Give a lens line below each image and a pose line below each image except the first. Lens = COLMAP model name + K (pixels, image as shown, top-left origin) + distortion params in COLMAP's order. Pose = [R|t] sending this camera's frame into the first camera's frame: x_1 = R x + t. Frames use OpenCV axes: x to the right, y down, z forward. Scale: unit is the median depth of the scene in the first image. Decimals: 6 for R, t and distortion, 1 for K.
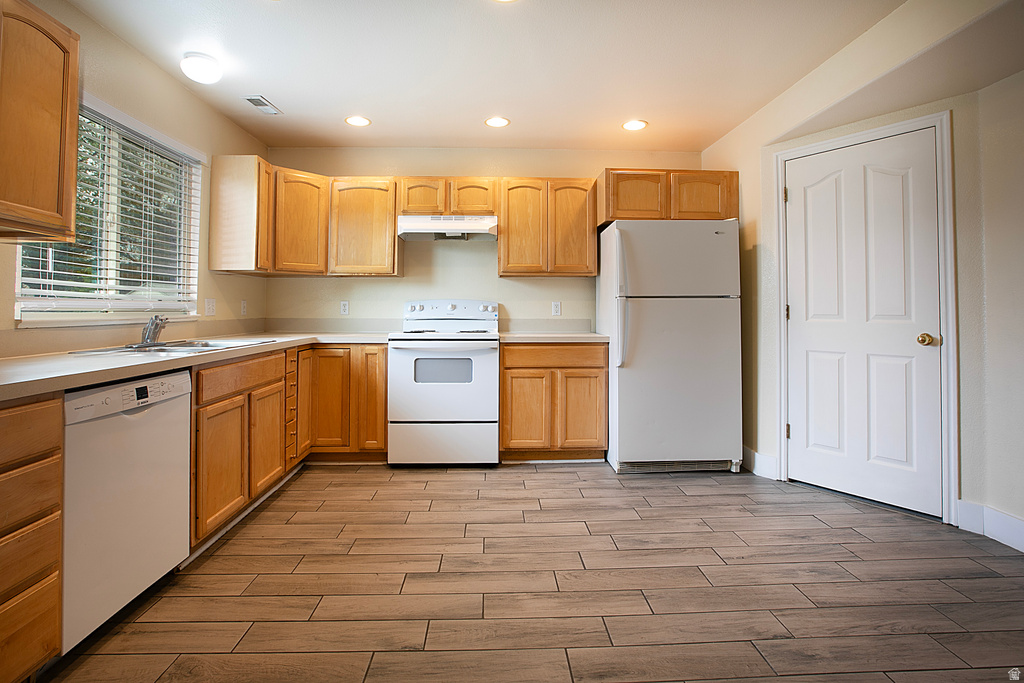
lens RADIAL K [[487.4, 0, 510.2], [0, 487.4, 295.5], [0, 0, 1]] dist [-0.040954, 0.015398]
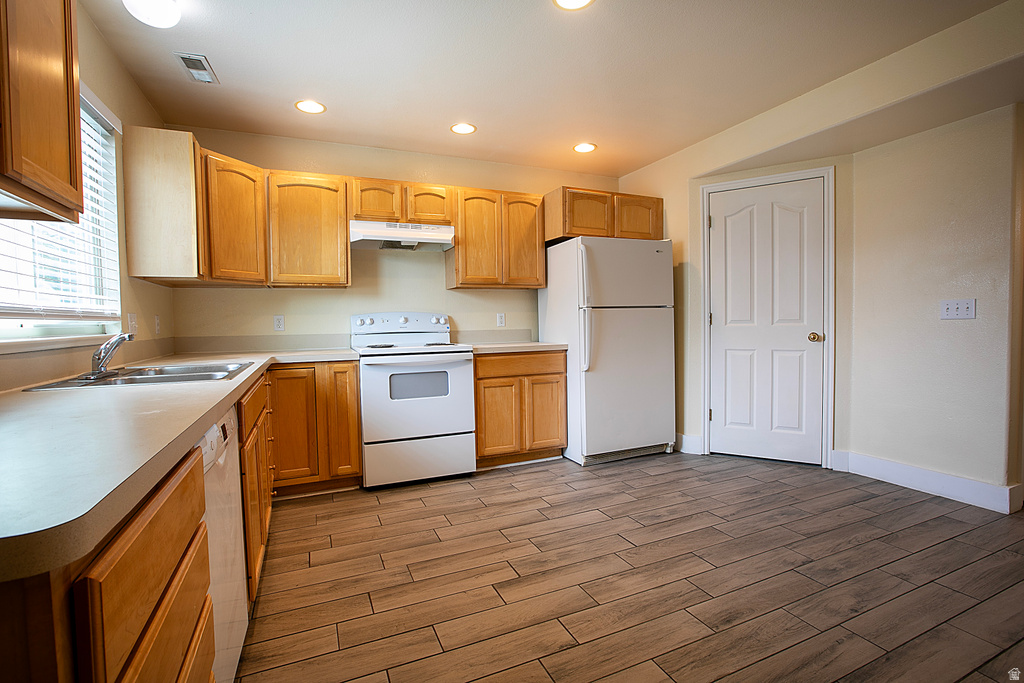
lens RADIAL K [[471.5, 0, 512.0], [0, 471.5, 341.5], [0, 0, 1]] dist [-0.044912, 0.018513]
pose [[0.930454, -0.033455, 0.364878, -0.306493], [0.008924, 0.997597, 0.068712, 0.005331], [-0.366300, -0.060677, 0.928516, 0.070740]]
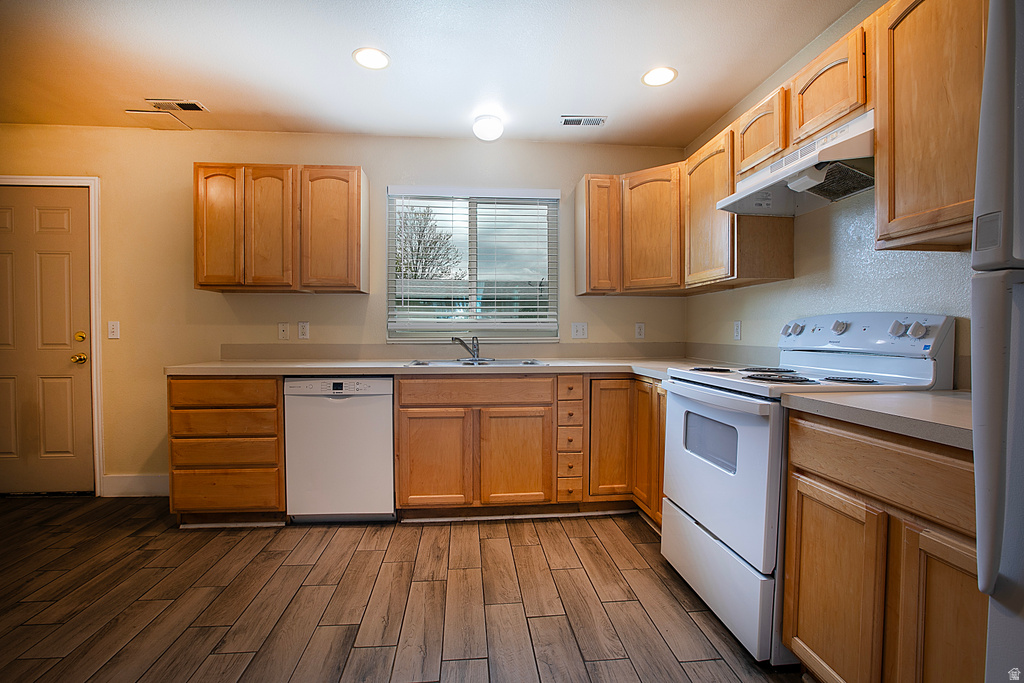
lens RADIAL K [[471.5, 0, 512.0], [0, 471.5, 341.5], [0, 0, 1]] dist [-0.044912, 0.018513]
pose [[0.061319, 0.017411, -0.997966, 0.393778], [0.028481, 0.999410, 0.019186, 0.022867], [0.997712, -0.029600, 0.060787, 0.744331]]
